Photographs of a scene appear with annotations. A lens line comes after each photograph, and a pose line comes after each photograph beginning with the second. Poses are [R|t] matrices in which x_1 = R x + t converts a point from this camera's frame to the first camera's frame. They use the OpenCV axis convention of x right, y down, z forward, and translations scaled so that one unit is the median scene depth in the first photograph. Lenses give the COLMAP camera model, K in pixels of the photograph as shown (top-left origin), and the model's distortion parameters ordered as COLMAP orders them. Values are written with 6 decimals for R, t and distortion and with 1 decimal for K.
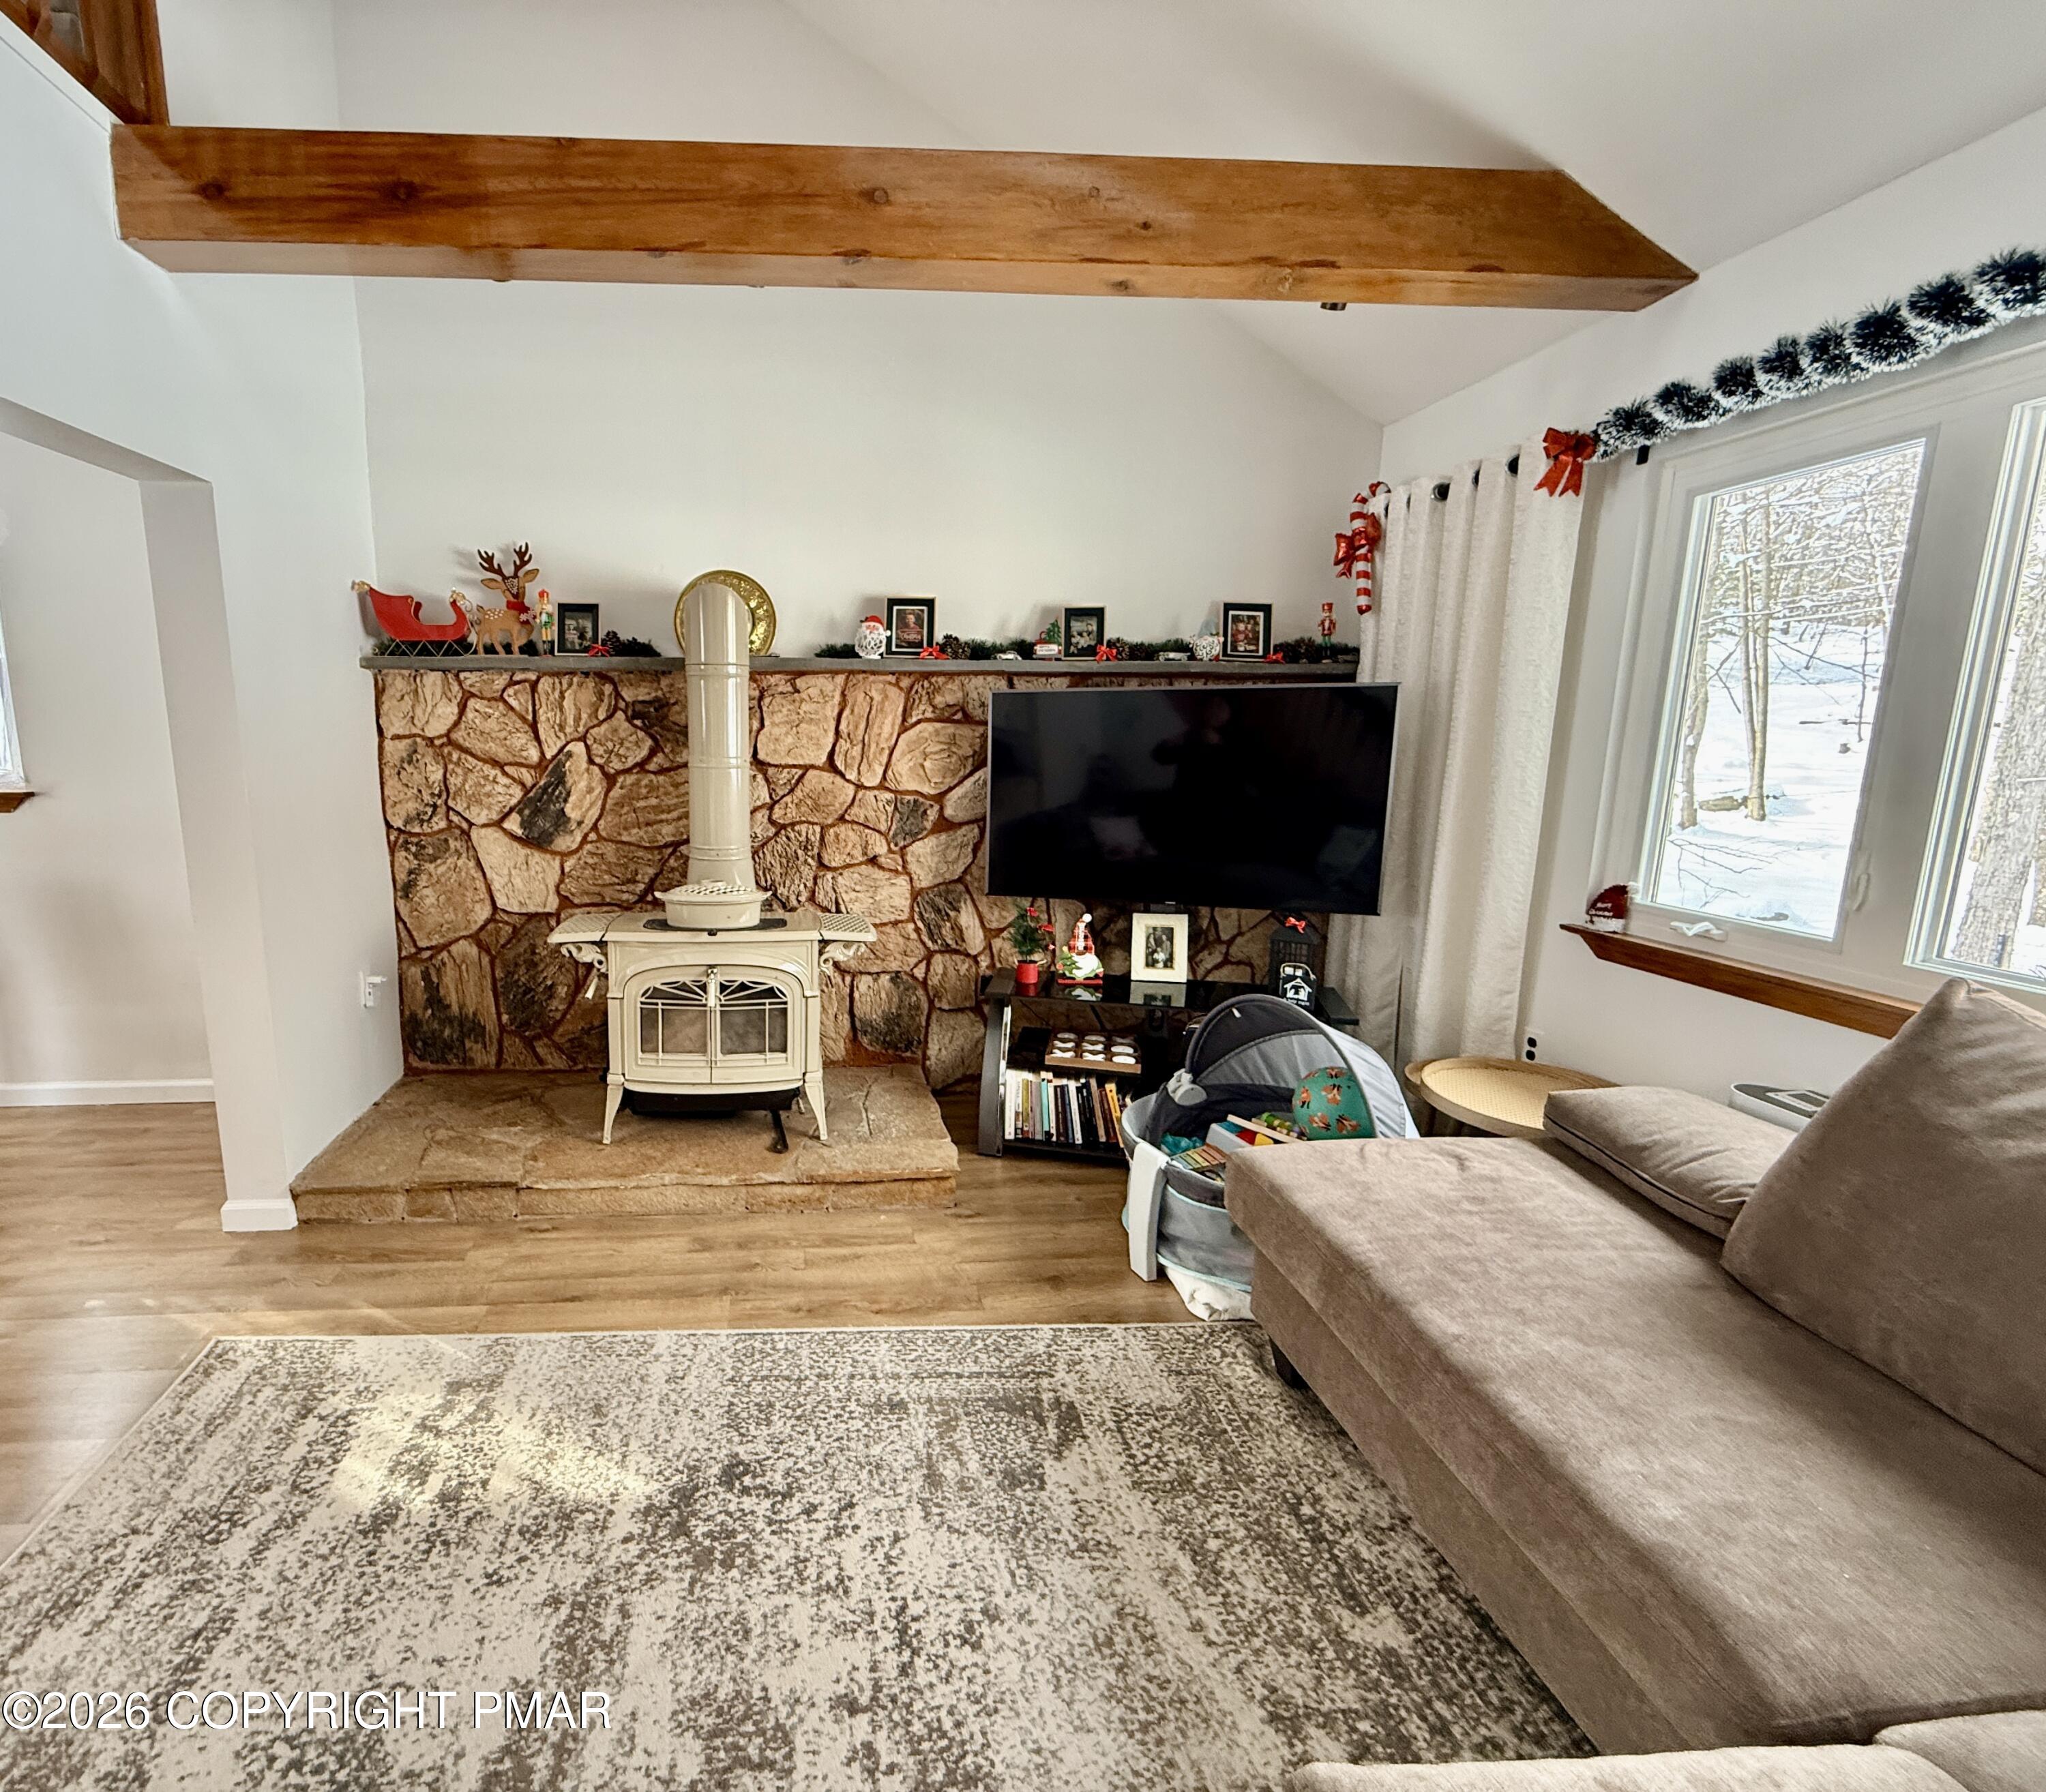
lens RADIAL K [[1234.8, 0, 1021.6], [0, 1234.8, 867.8], [0, 0, 1]] dist [-0.000684, 0.001162]
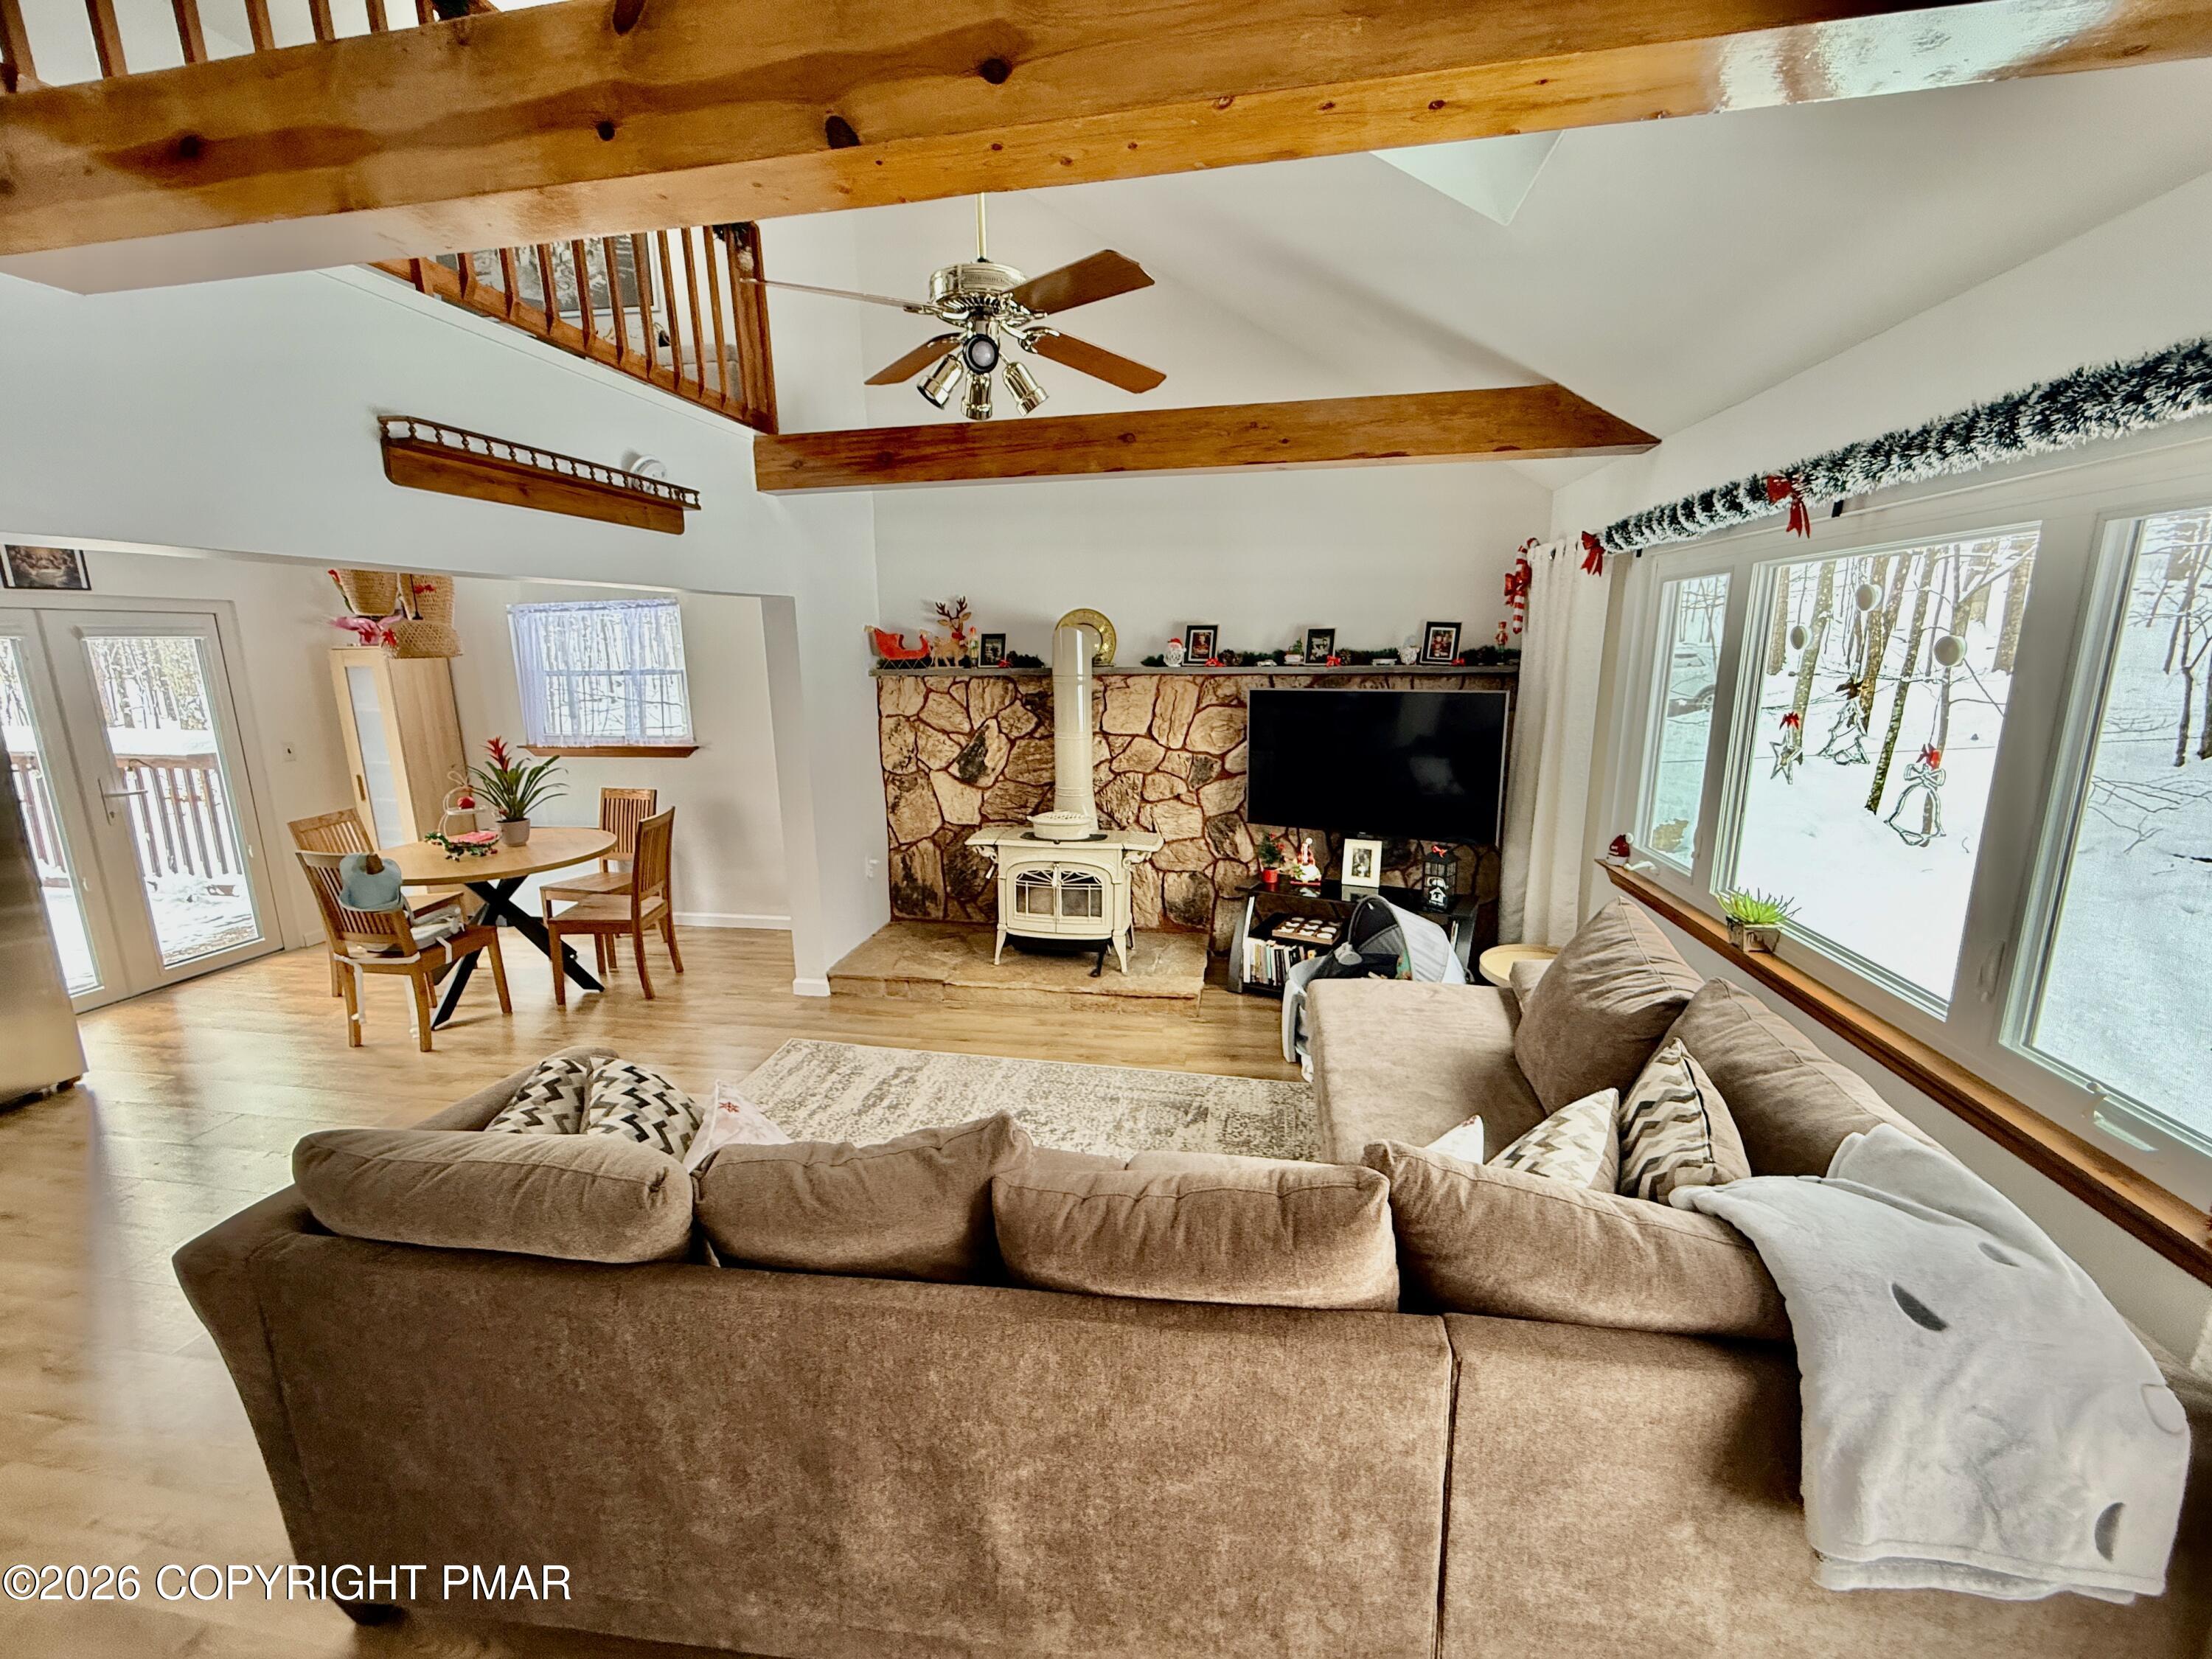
lens RADIAL K [[884.5, 0, 1106.0], [0, 884.5, 829.5], [0, 0, 1]] dist [-0.000567, -0.000098]
pose [[0.972610, 0.034879, -0.229813, 0.055762], [-0.026462, 0.998865, 0.039605, -0.008752], [0.230934, -0.032439, 0.972429, -0.092476]]
